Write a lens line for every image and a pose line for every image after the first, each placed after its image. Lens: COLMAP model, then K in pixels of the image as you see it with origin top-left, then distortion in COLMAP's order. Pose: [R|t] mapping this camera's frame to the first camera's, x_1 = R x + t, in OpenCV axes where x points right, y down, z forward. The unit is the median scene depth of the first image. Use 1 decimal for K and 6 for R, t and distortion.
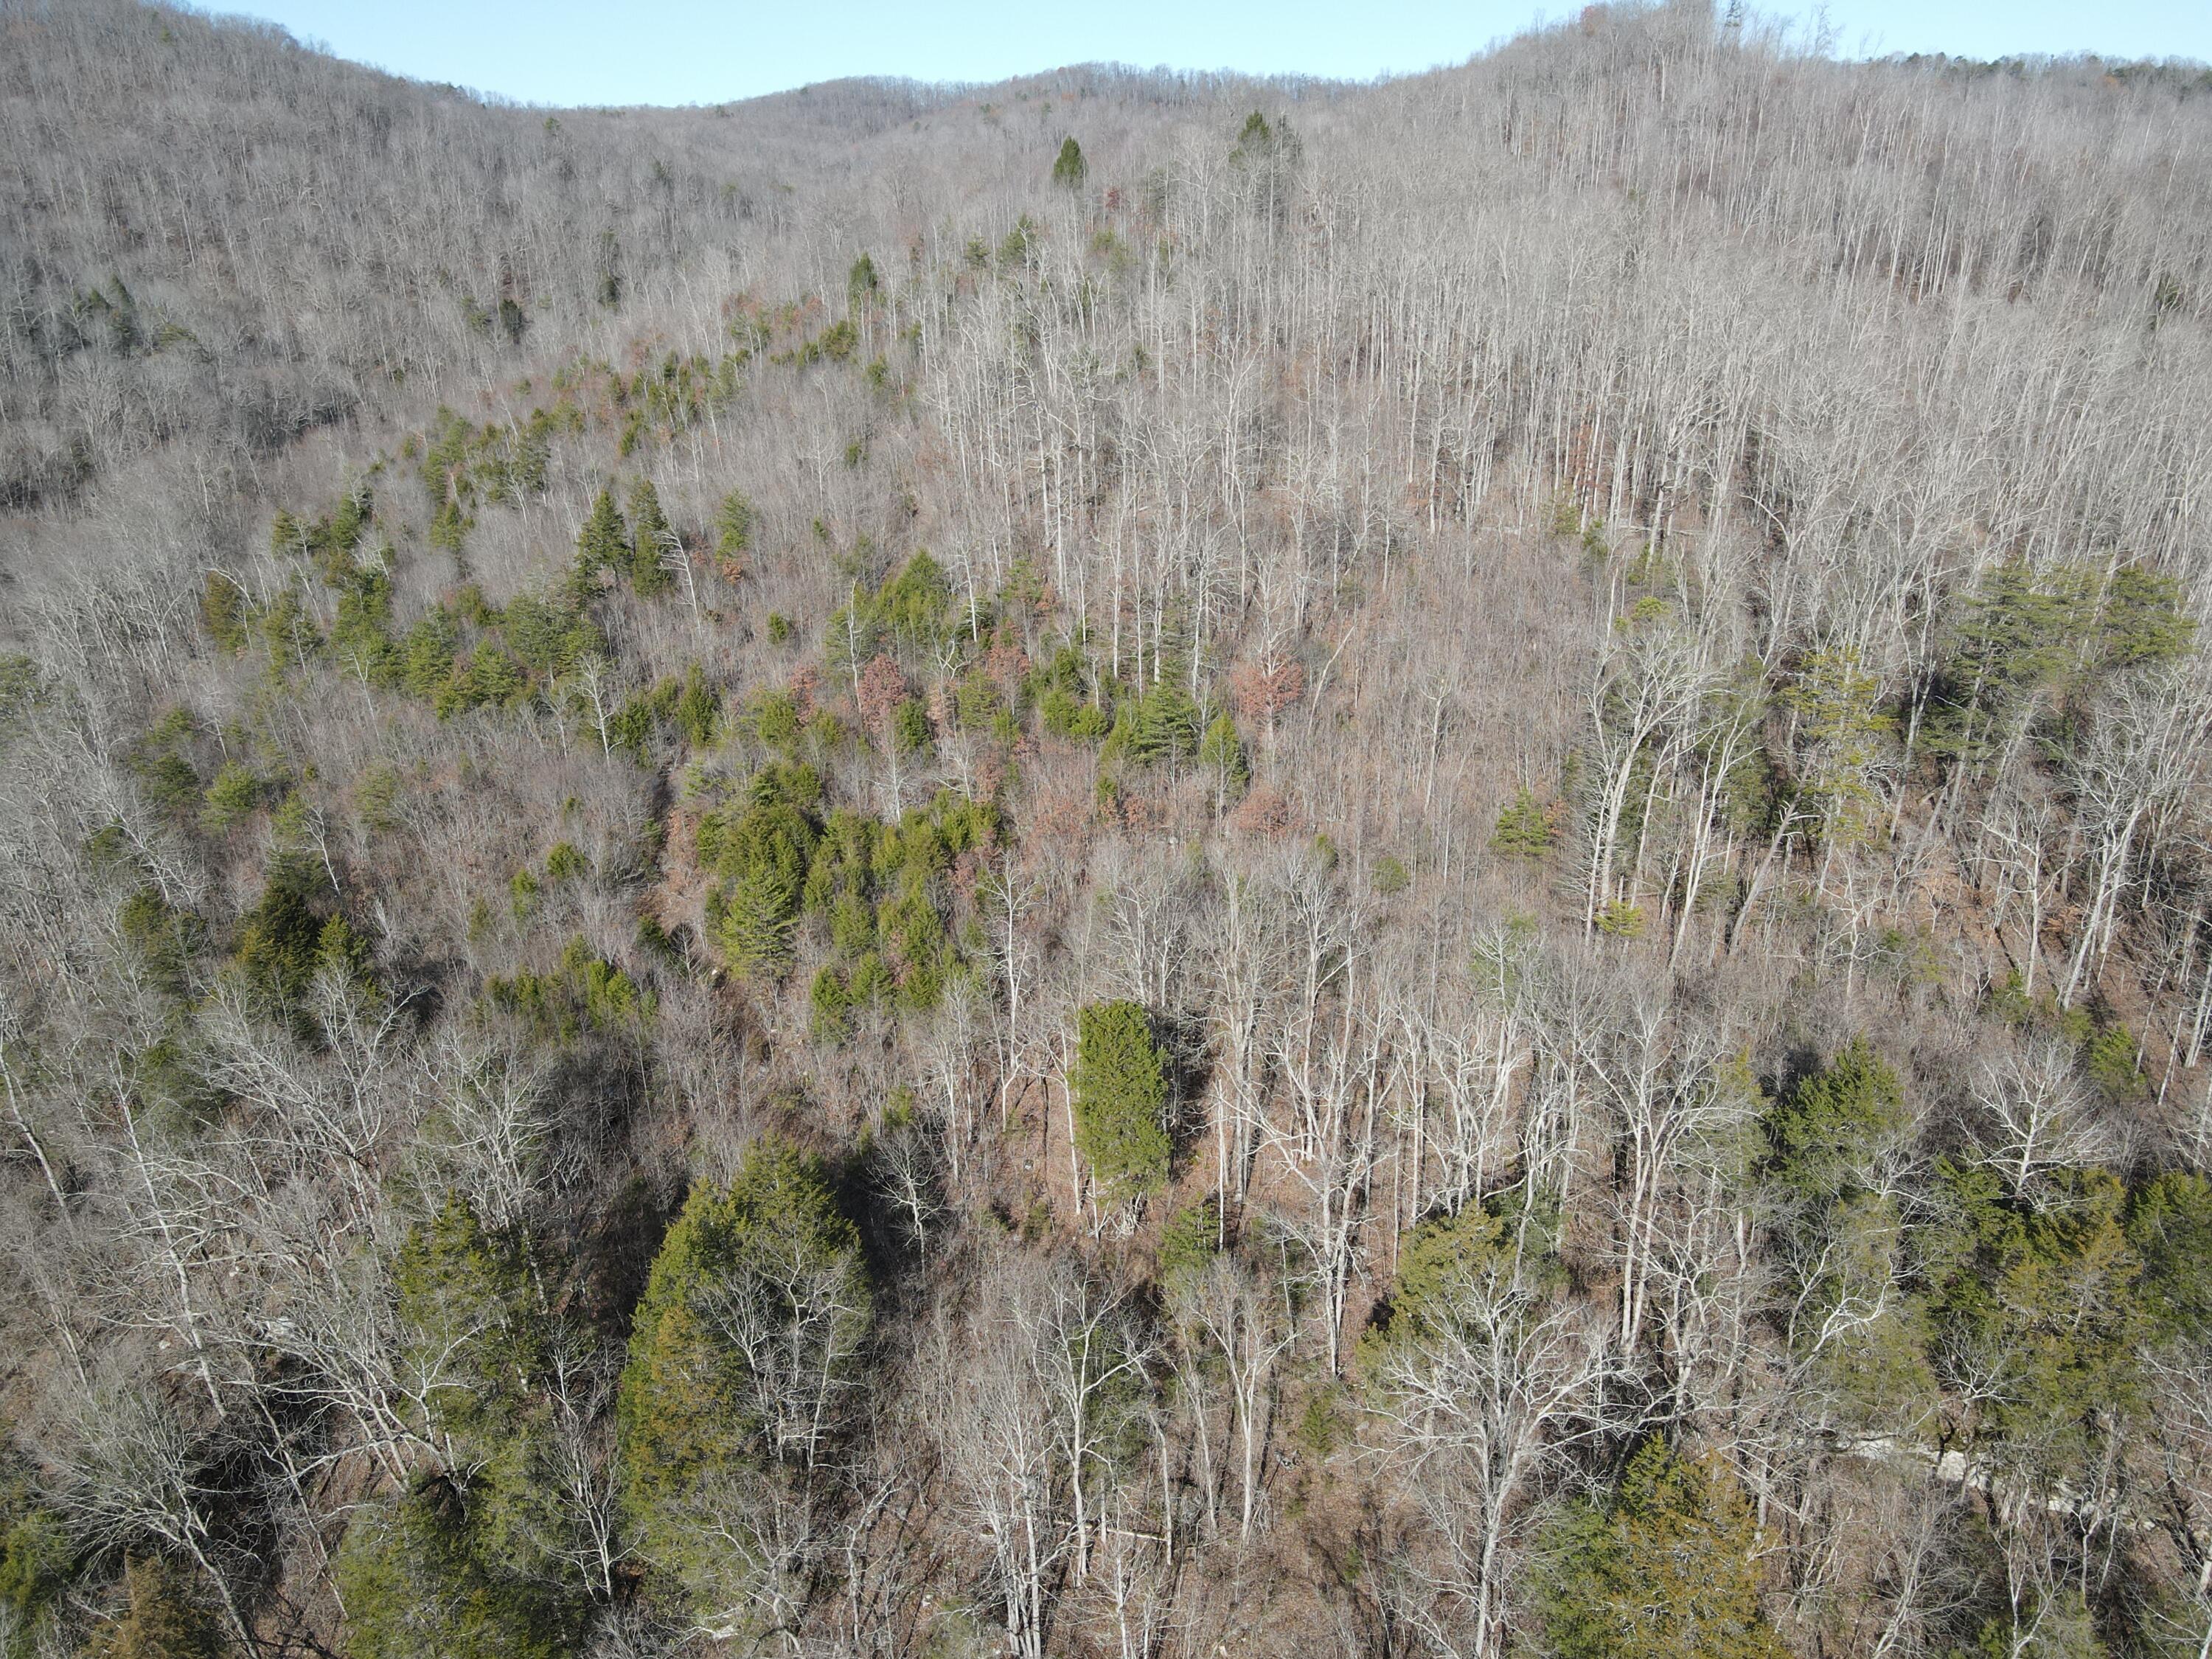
lens RADIAL K [[1625.9, 0, 1106.7], [0, 1625.9, 829.1], [0, 0, 1]] dist [0.007367, 0.001790]
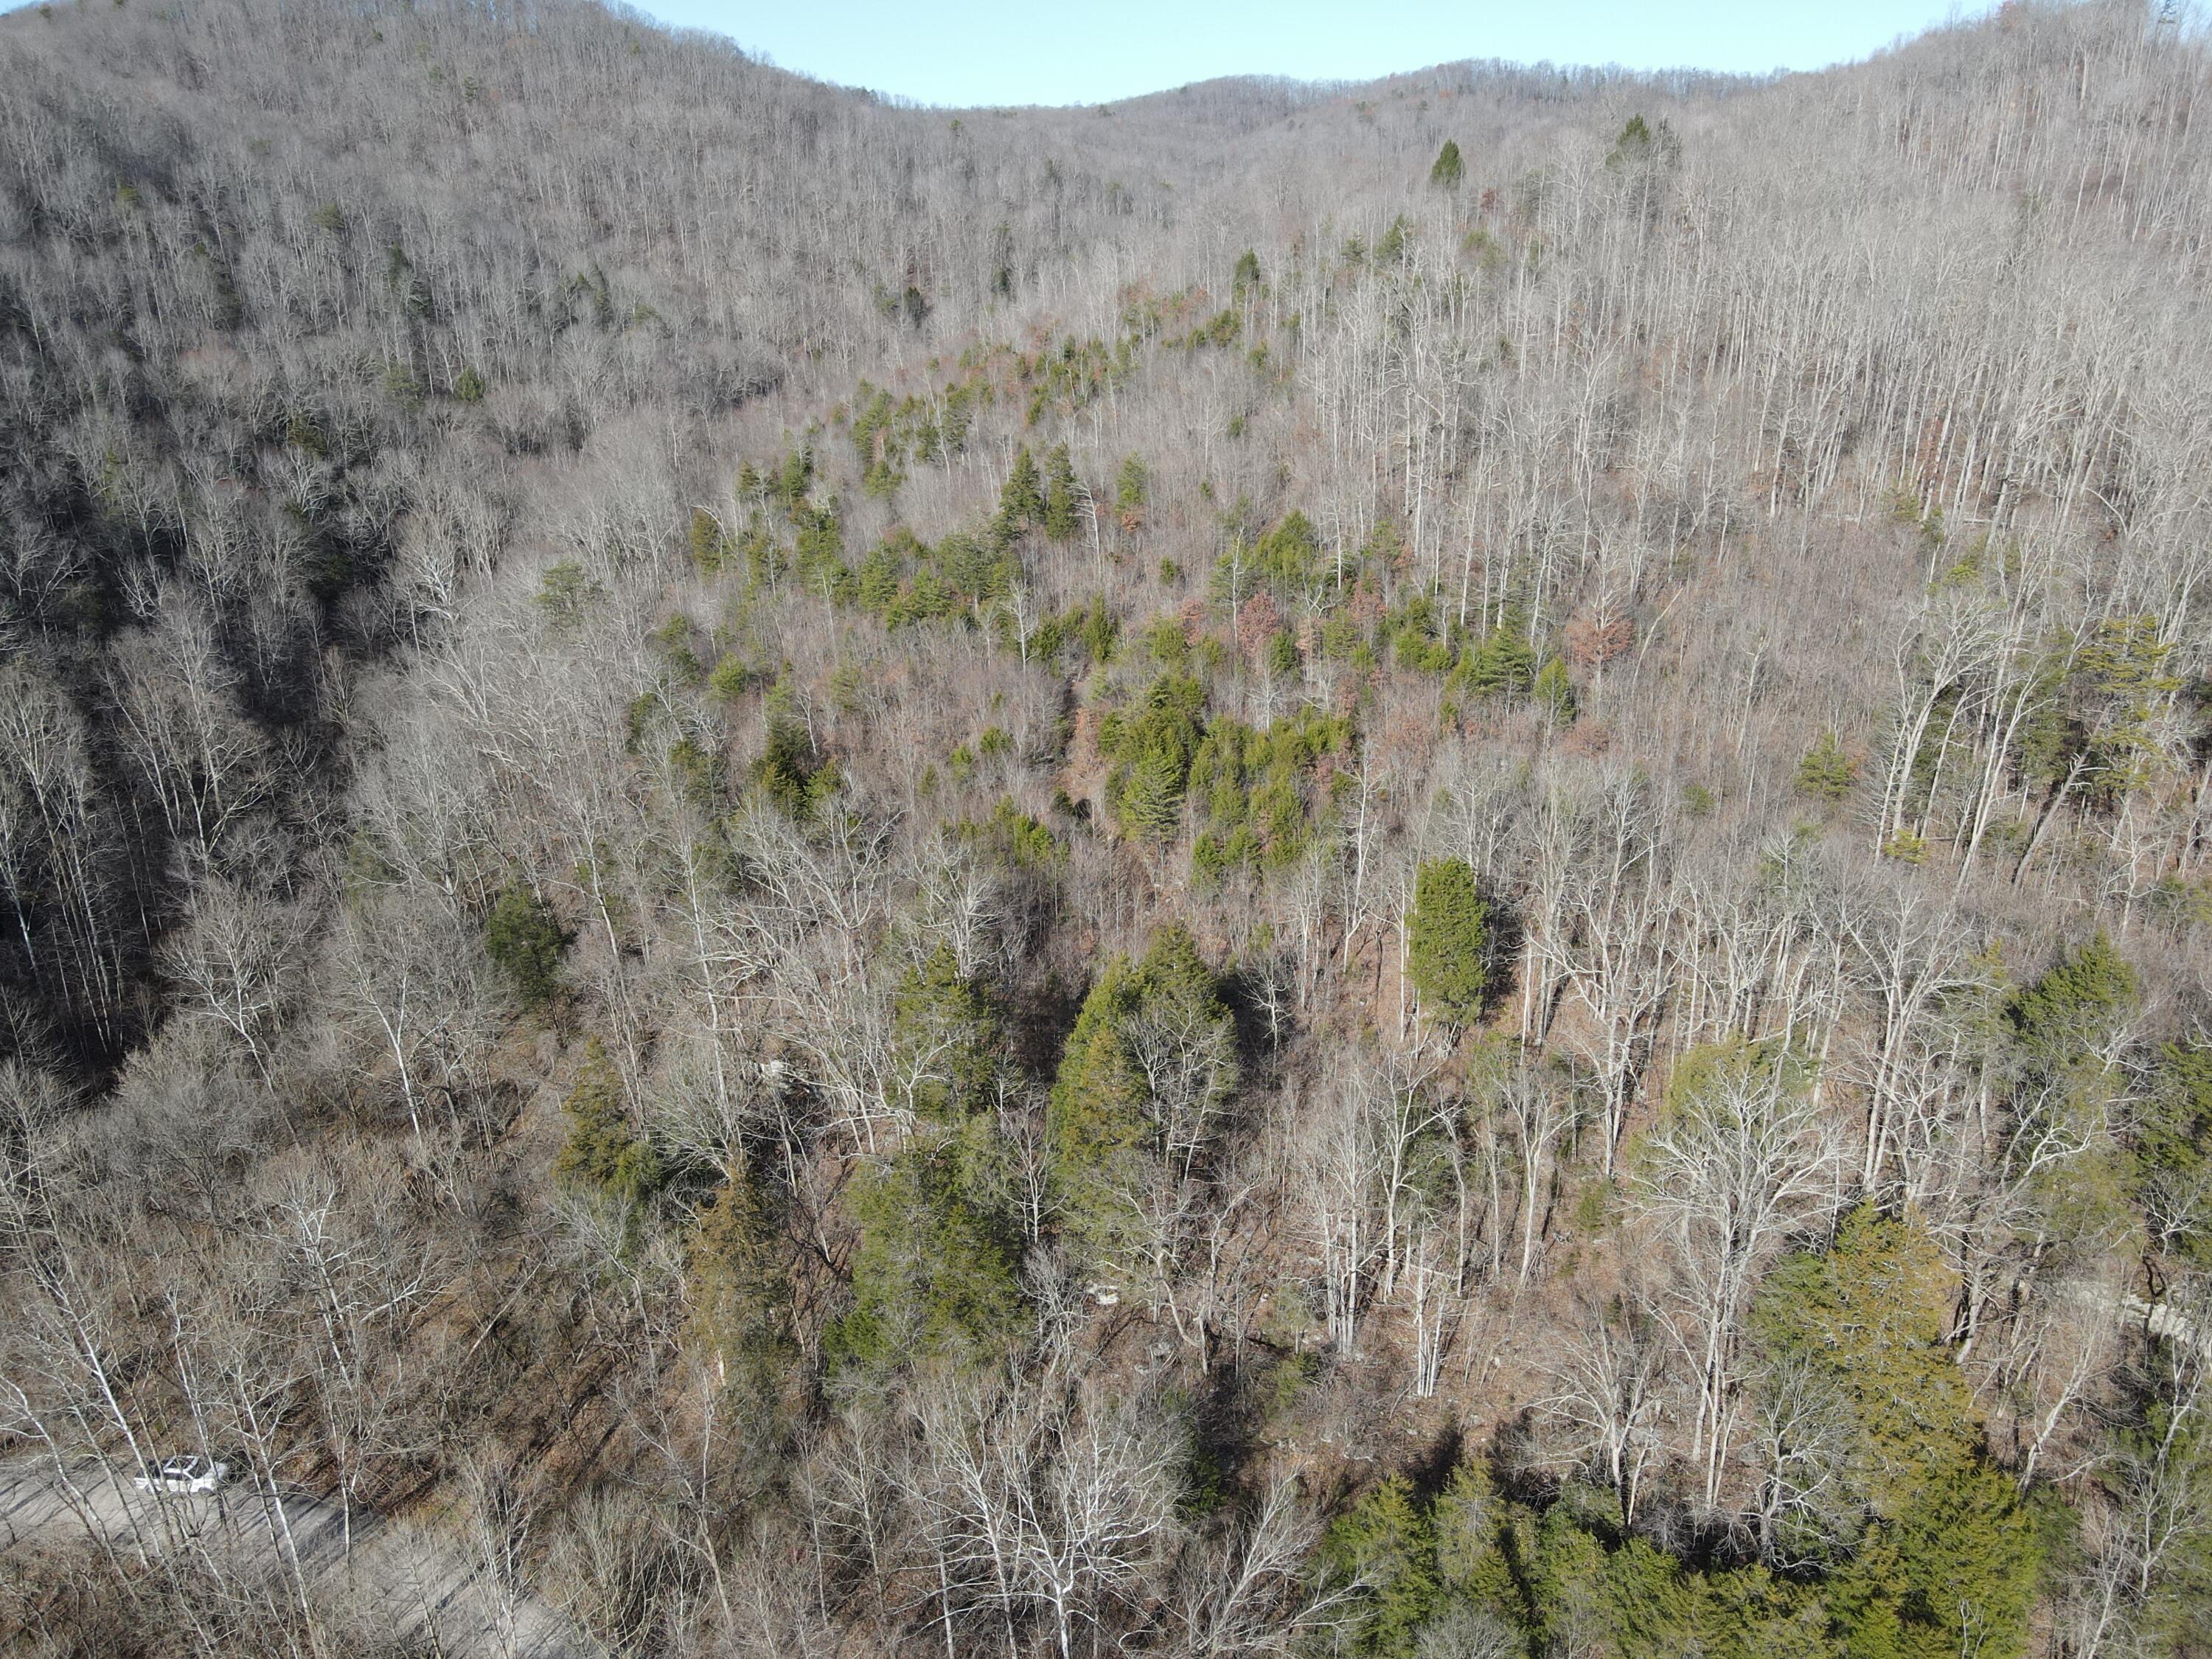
lens RADIAL K [[1625.9, 0, 1109.0], [0, 1625.9, 830.8], [0, 0, 1]] dist [0.007367, 0.001790]
pose [[0.978837, 0.079785, -0.188446, -0.009330], [-0.079231, 0.996801, 0.010482, 0.052680], [0.188680, 0.004671, 0.982028, -0.148395]]
